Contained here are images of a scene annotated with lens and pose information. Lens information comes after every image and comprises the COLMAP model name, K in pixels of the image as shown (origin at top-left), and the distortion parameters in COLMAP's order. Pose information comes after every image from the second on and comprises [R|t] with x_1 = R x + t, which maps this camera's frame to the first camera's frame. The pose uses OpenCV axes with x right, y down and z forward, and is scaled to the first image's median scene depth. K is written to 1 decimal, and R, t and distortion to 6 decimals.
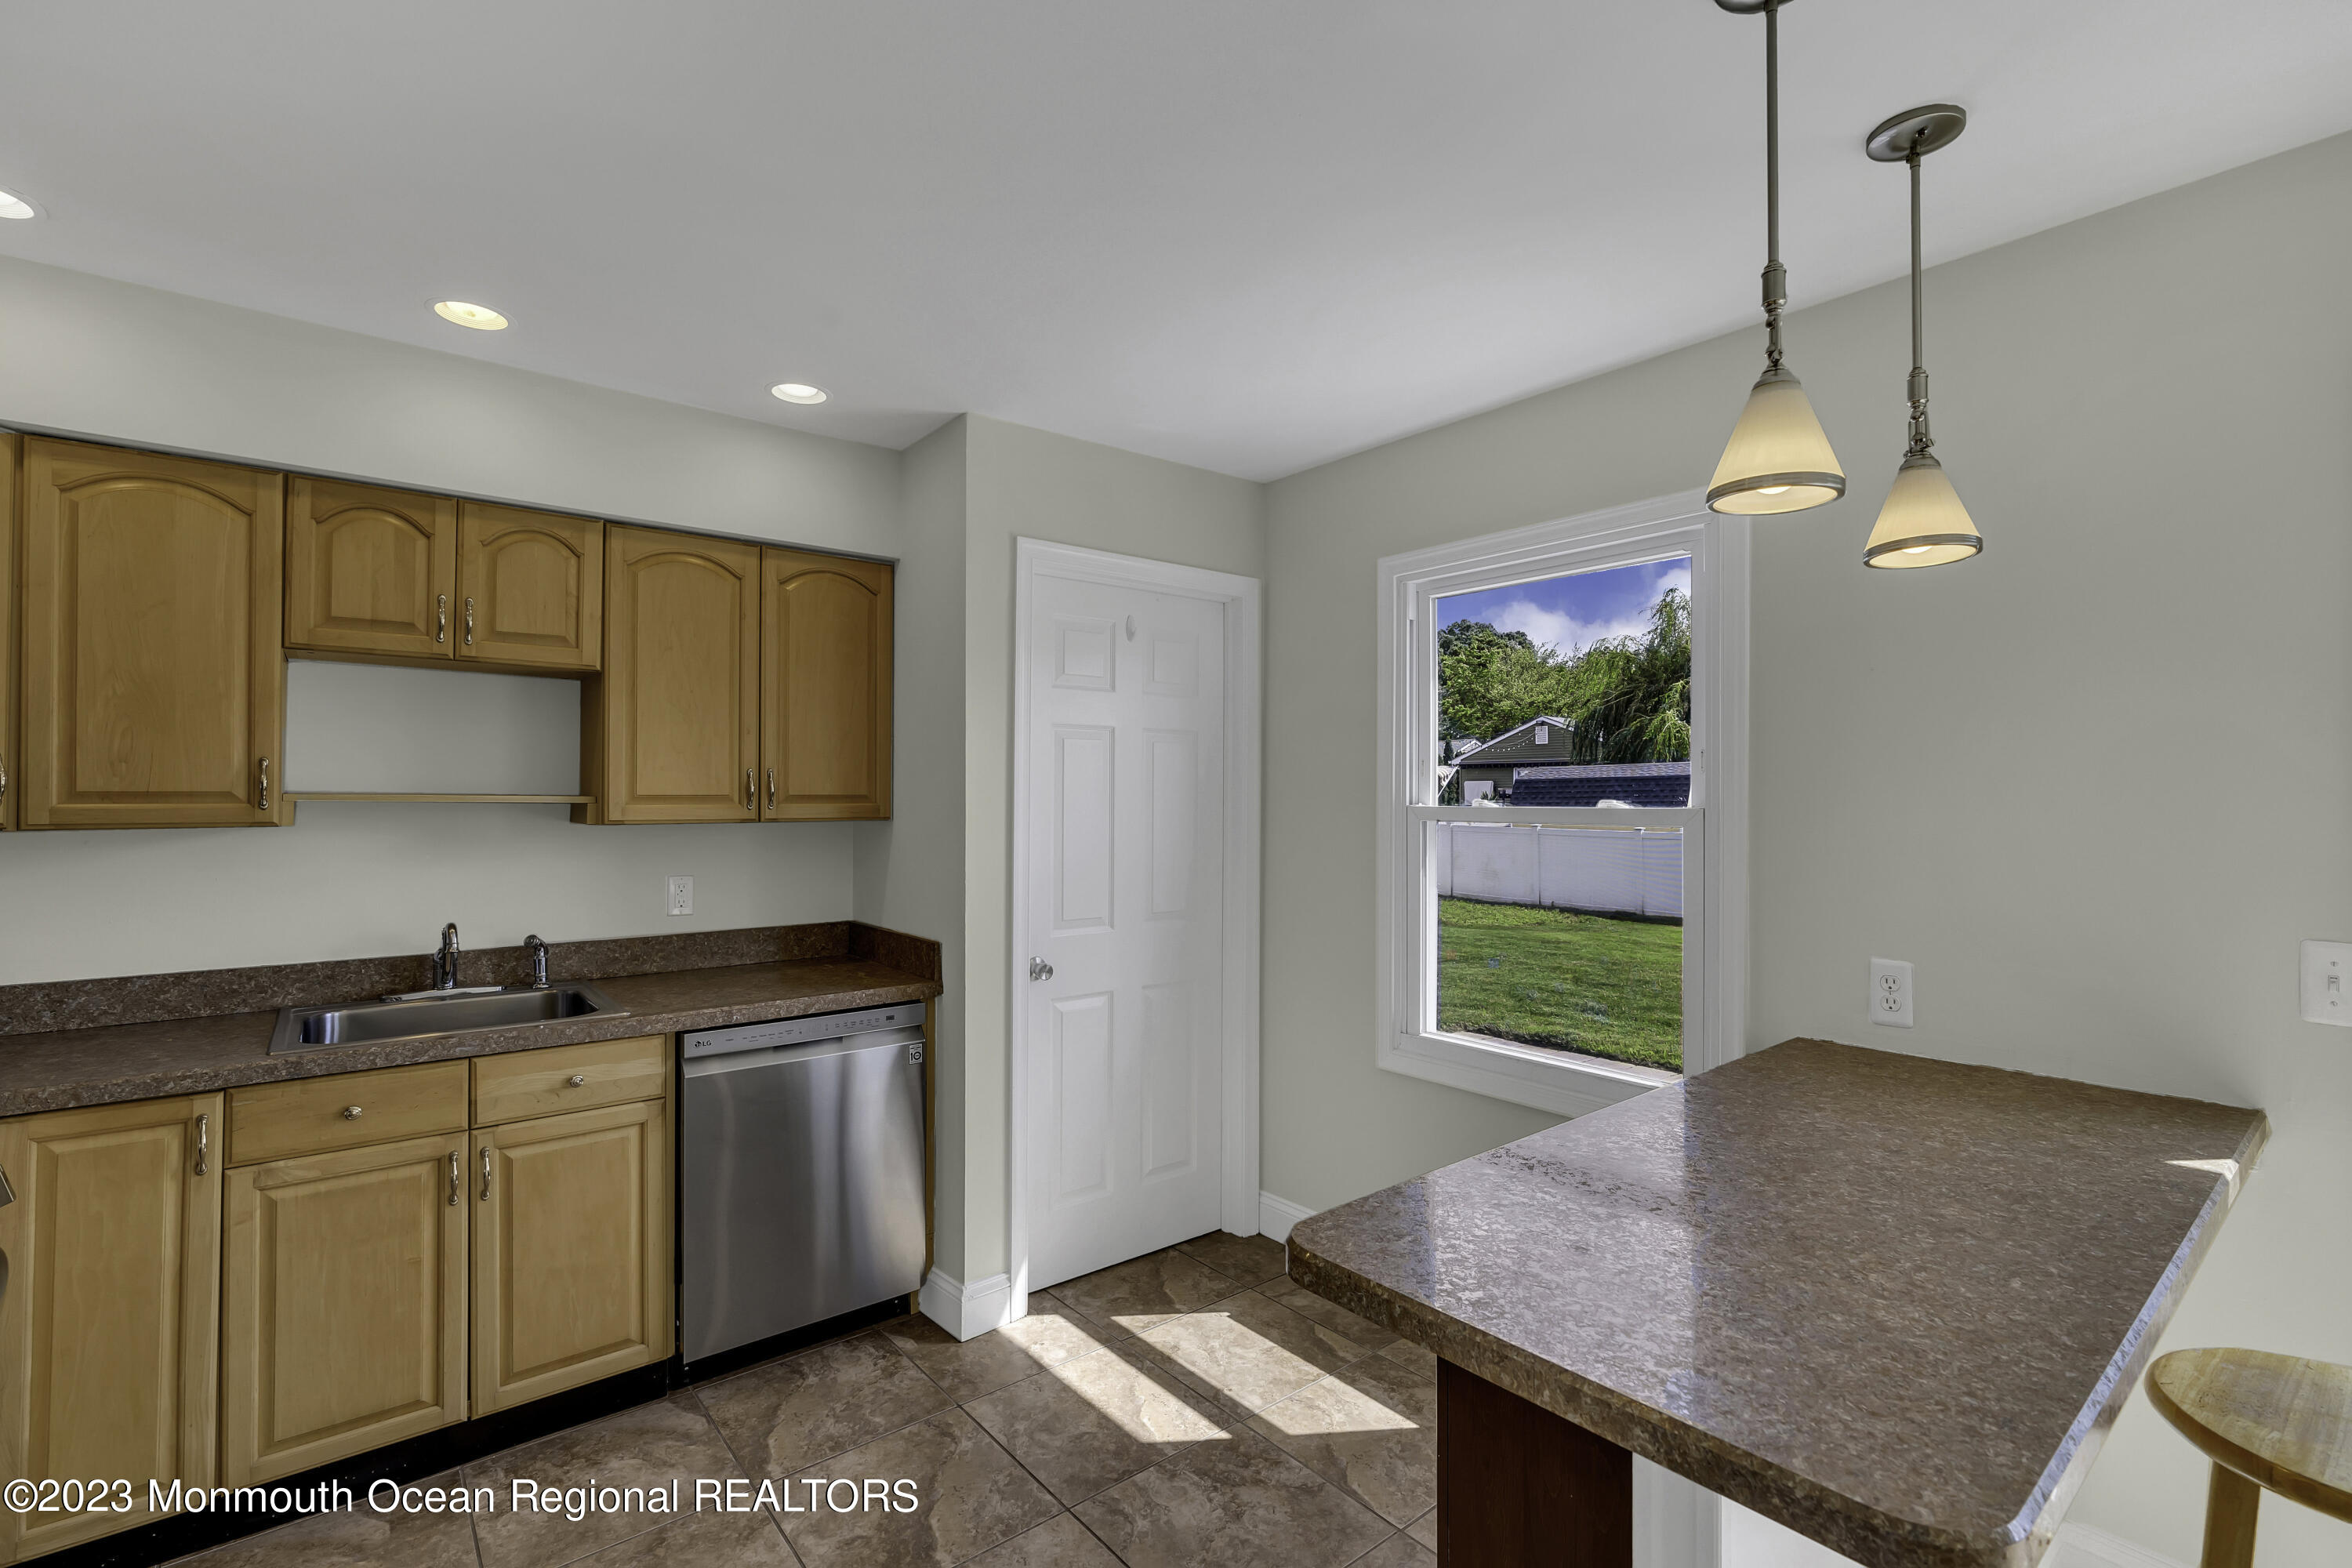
lens RADIAL K [[1047.5, 0, 1162.3], [0, 1047.5, 778.7], [0, 0, 1]] dist [-0.004655, 0.000010]
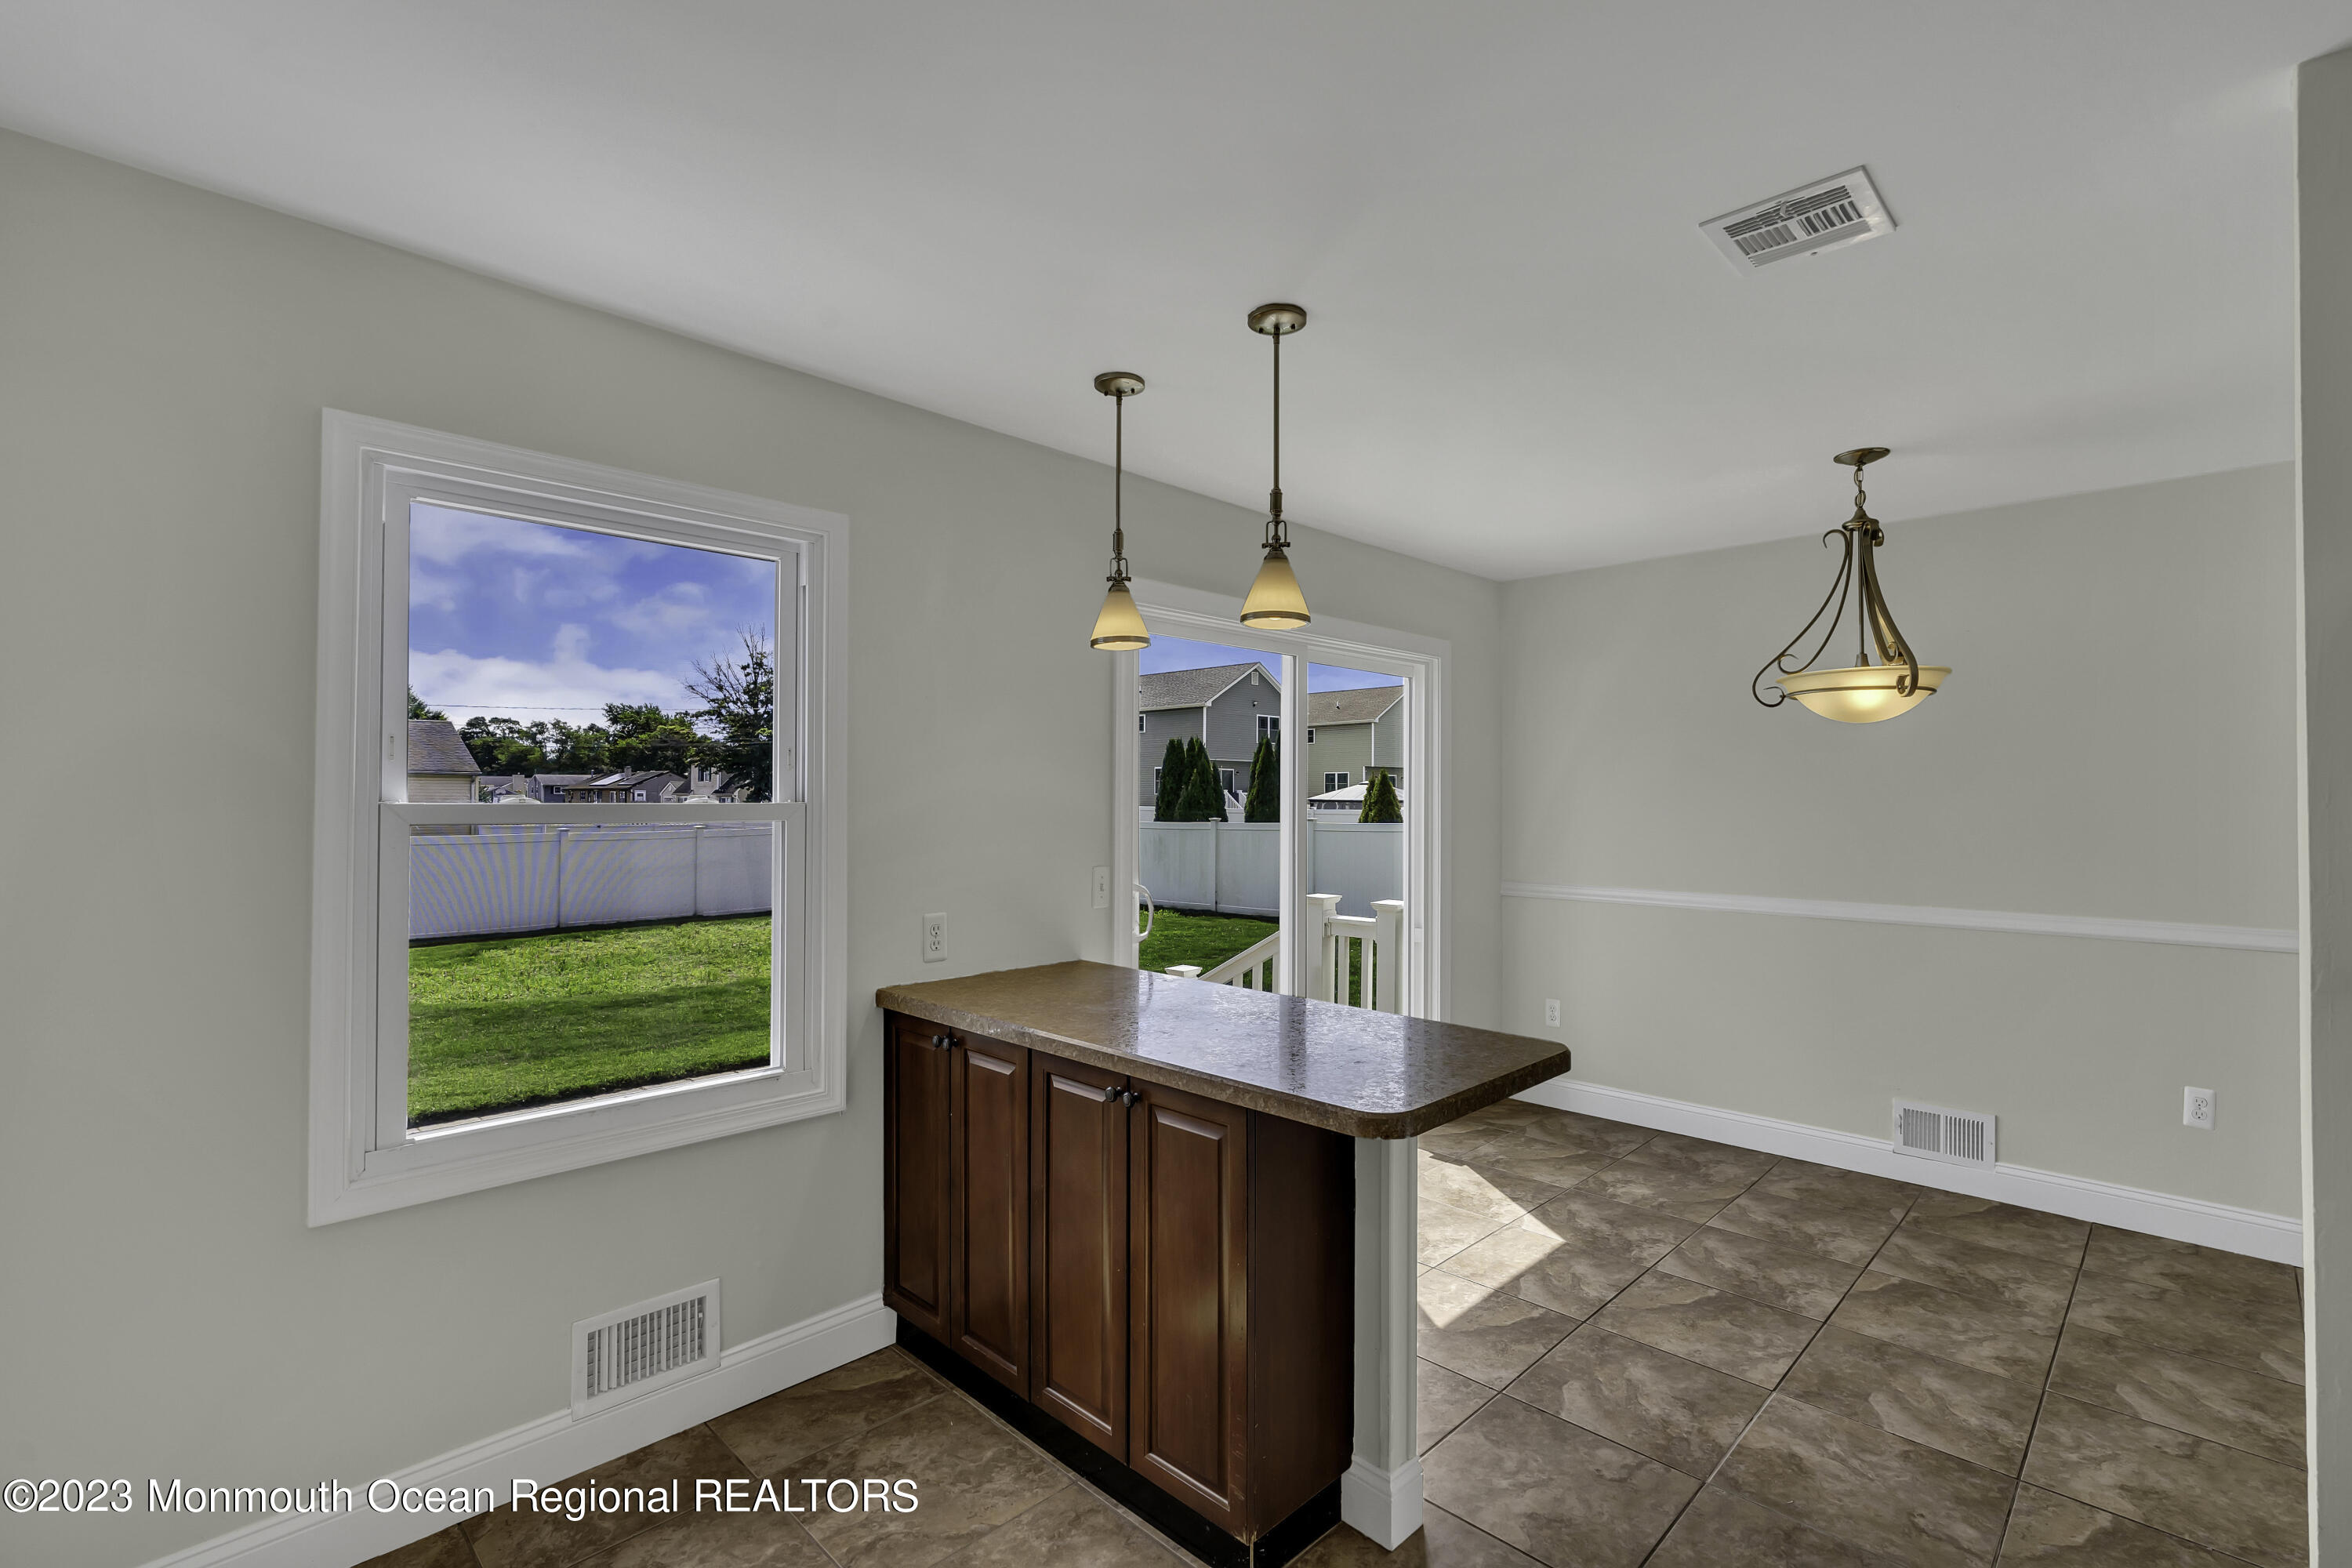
lens RADIAL K [[1047.5, 0, 1185.2], [0, 1047.5, 798.8], [0, 0, 1]] dist [-0.004655, 0.000010]
pose [[-0.124417, 0.001702, 0.992229, -0.711083], [-0.018001, 0.999830, -0.003973, 0.024508], [-0.992067, -0.018356, -0.124365, 0.862538]]
